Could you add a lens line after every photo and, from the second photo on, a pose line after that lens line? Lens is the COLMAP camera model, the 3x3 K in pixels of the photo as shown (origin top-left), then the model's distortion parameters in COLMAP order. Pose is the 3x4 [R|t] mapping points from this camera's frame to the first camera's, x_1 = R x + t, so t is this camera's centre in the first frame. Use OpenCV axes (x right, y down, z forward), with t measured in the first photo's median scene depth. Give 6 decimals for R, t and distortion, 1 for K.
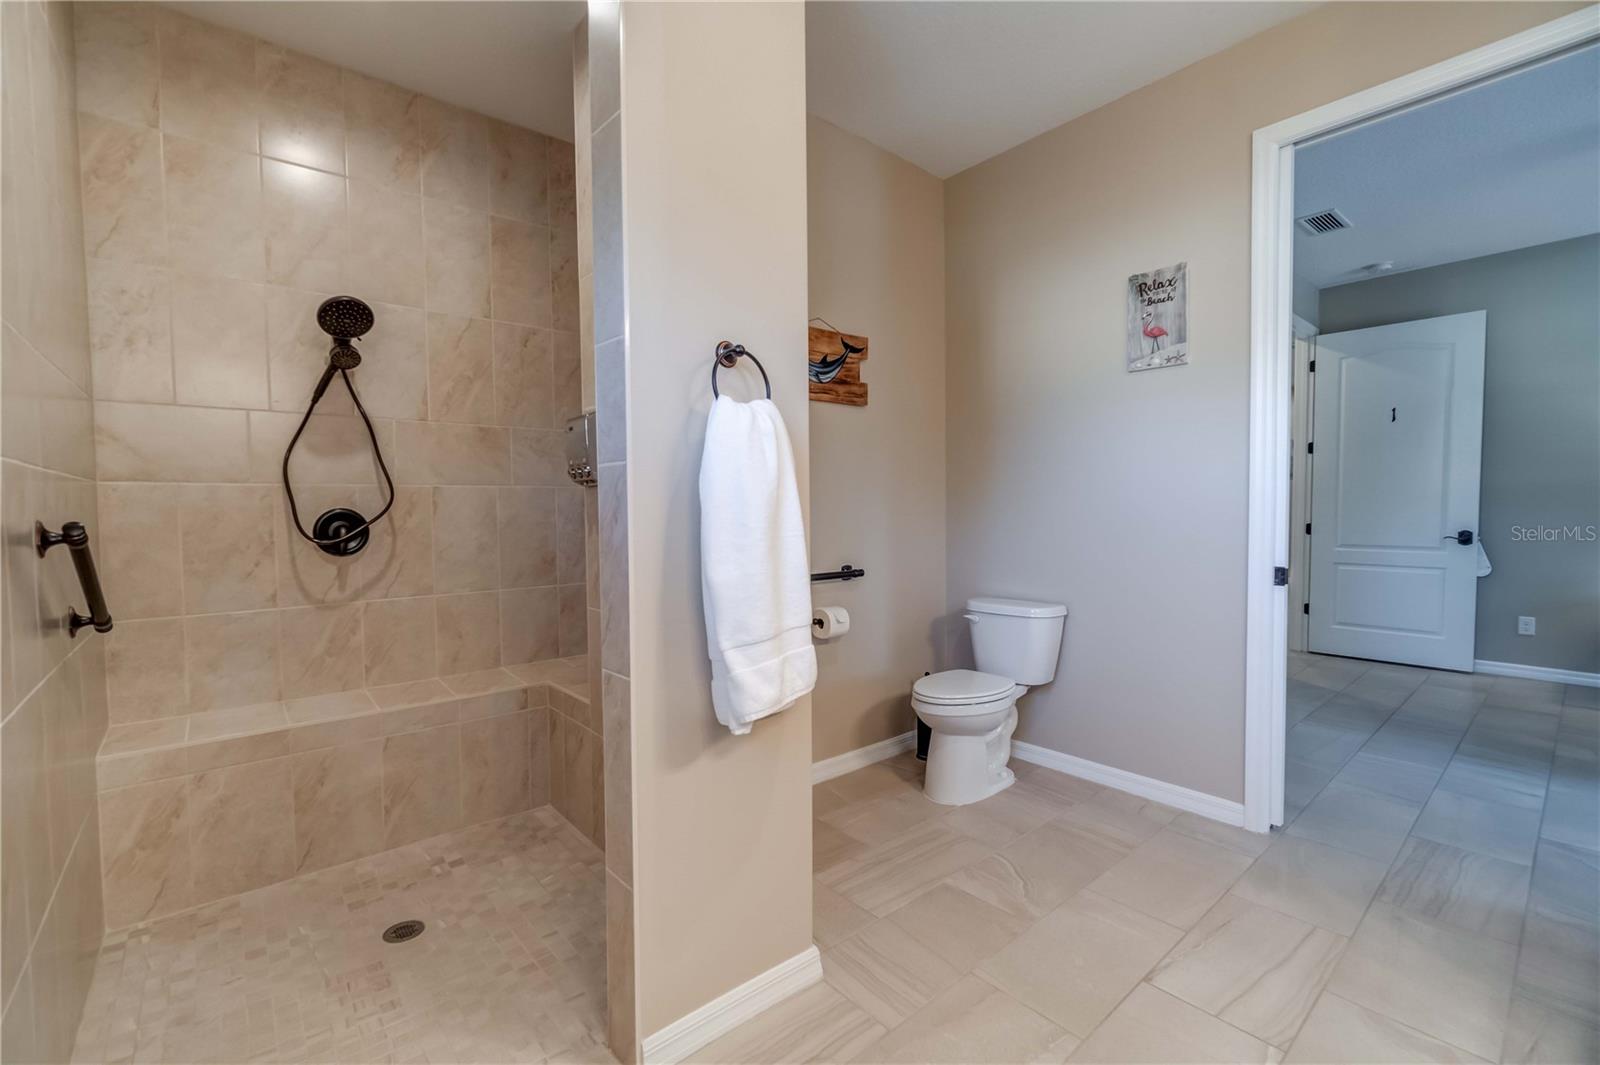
lens RADIAL K [[687.8, 0, 803.7], [0, 687.8, 524.8], [0, 0, 1]] dist [0.000013, 0.000111]
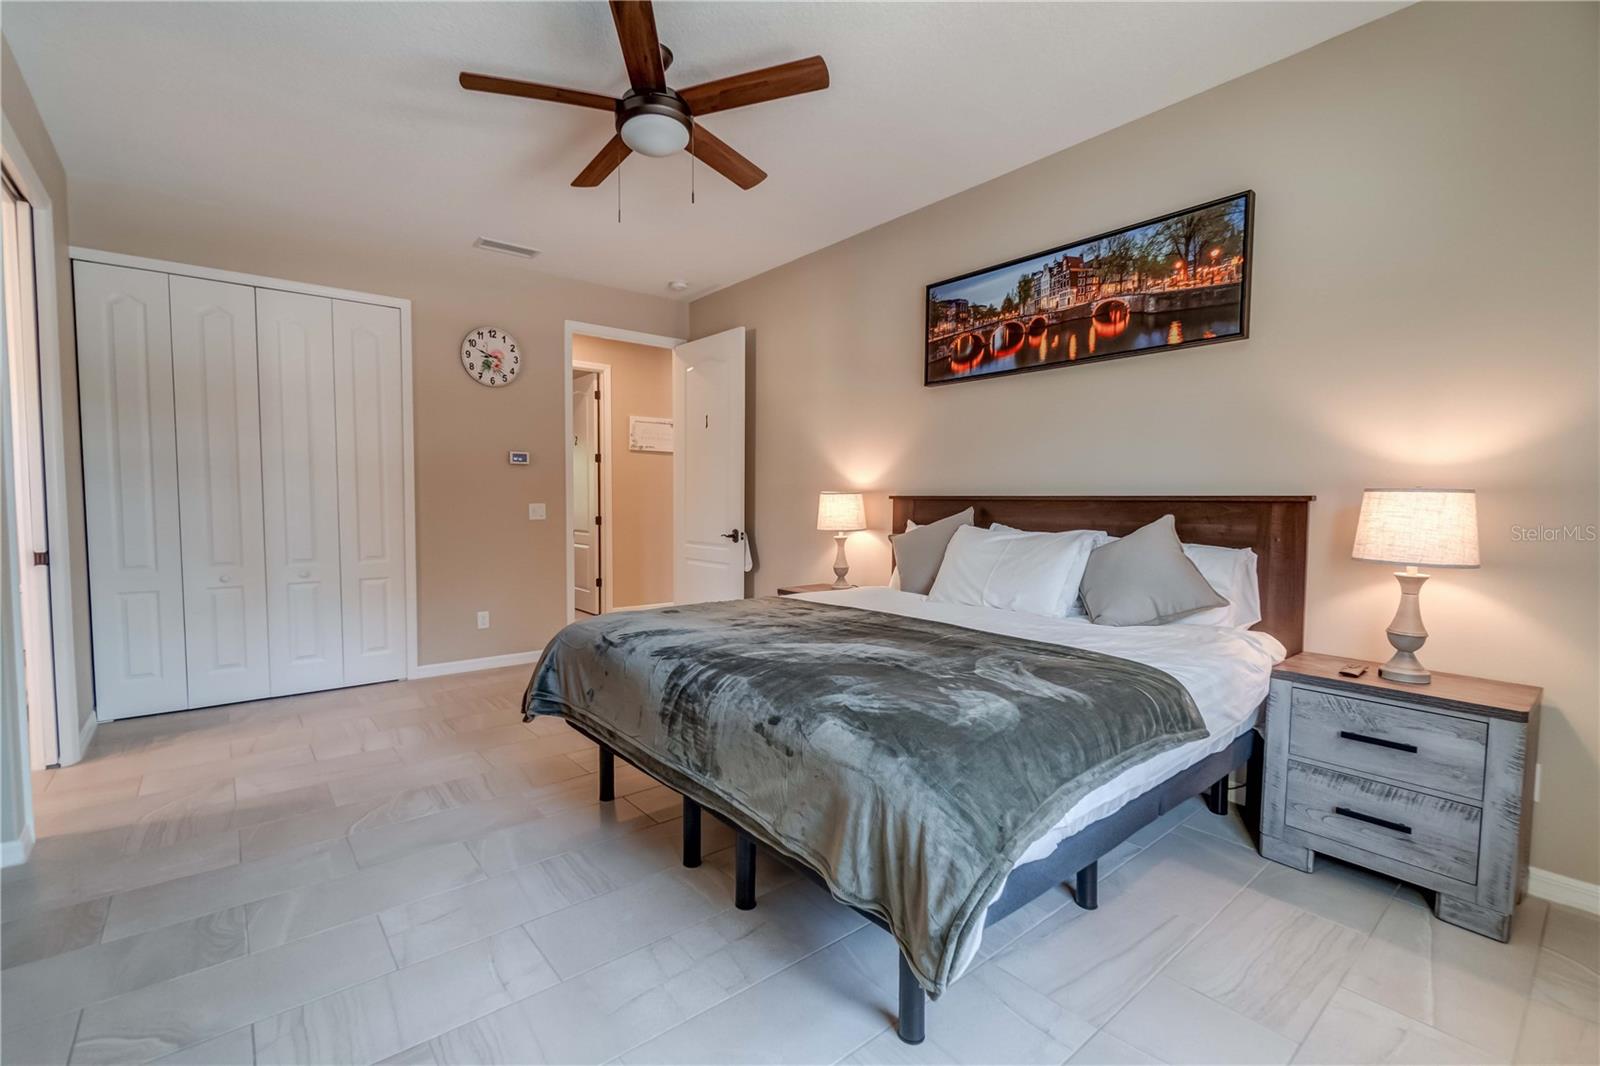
lens RADIAL K [[687.0, 0, 789.6], [0, 687.0, 534.5], [0, 0, 1]] dist [-0.002812, 0.000055]
pose [[0.999596, 0.013192, -0.025172, 1.083346], [-0.012706, 0.999732, 0.019367, -0.004657], [0.025420, -0.019040, 0.999496, -0.089841]]
